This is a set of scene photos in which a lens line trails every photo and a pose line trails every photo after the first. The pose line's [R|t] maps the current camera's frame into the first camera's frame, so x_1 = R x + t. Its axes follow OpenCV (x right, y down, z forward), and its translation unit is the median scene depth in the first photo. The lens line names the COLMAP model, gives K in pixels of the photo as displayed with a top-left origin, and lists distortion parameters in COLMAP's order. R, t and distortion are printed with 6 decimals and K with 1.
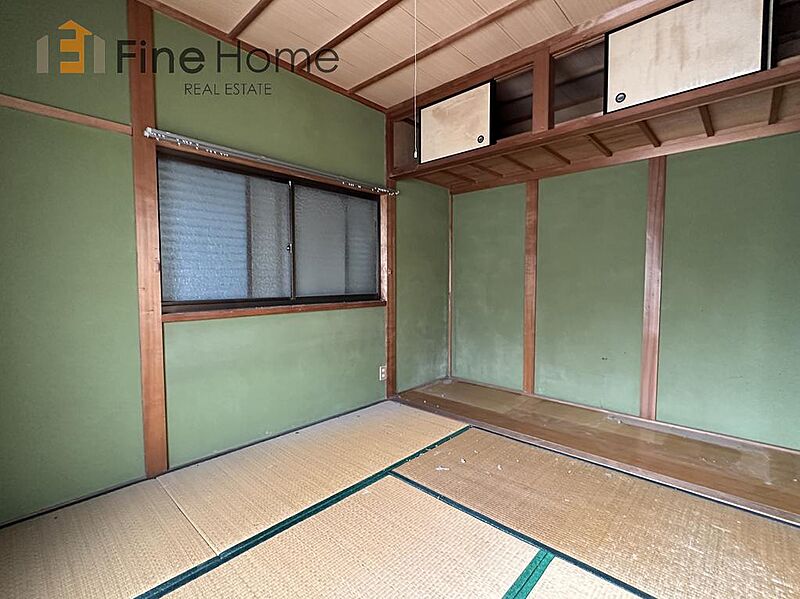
lens RADIAL K [[372.0, 0, 404.1], [0, 372.0, 302.8], [0, 0, 1]] dist [0.000198, 0.000457]
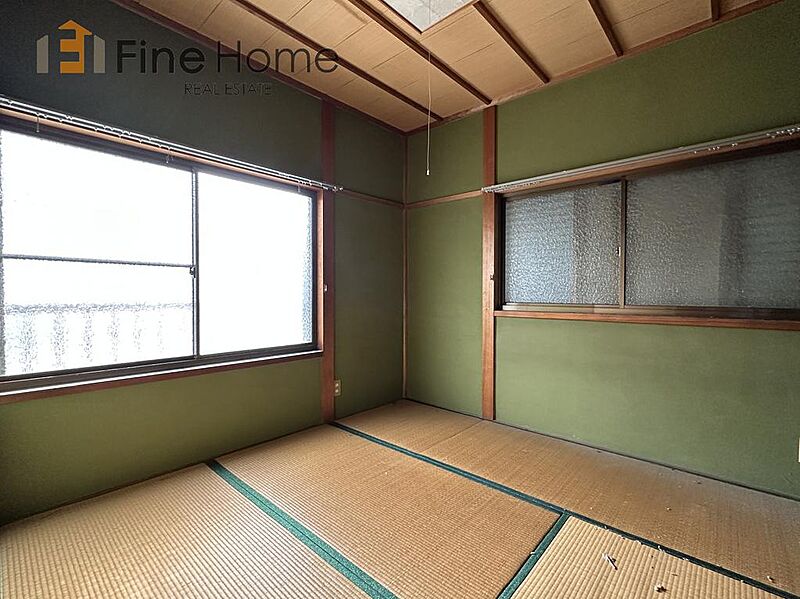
lens RADIAL K [[372.0, 0, 397.1], [0, 372.0, 297.1], [0, 0, 1]] dist [0.000198, 0.000457]
pose [[0.016533, 0.022550, -0.999609, 0.634519], [-0.063007, 0.997782, 0.021467, -0.022291], [0.997876, 0.062628, 0.017917, 0.470524]]
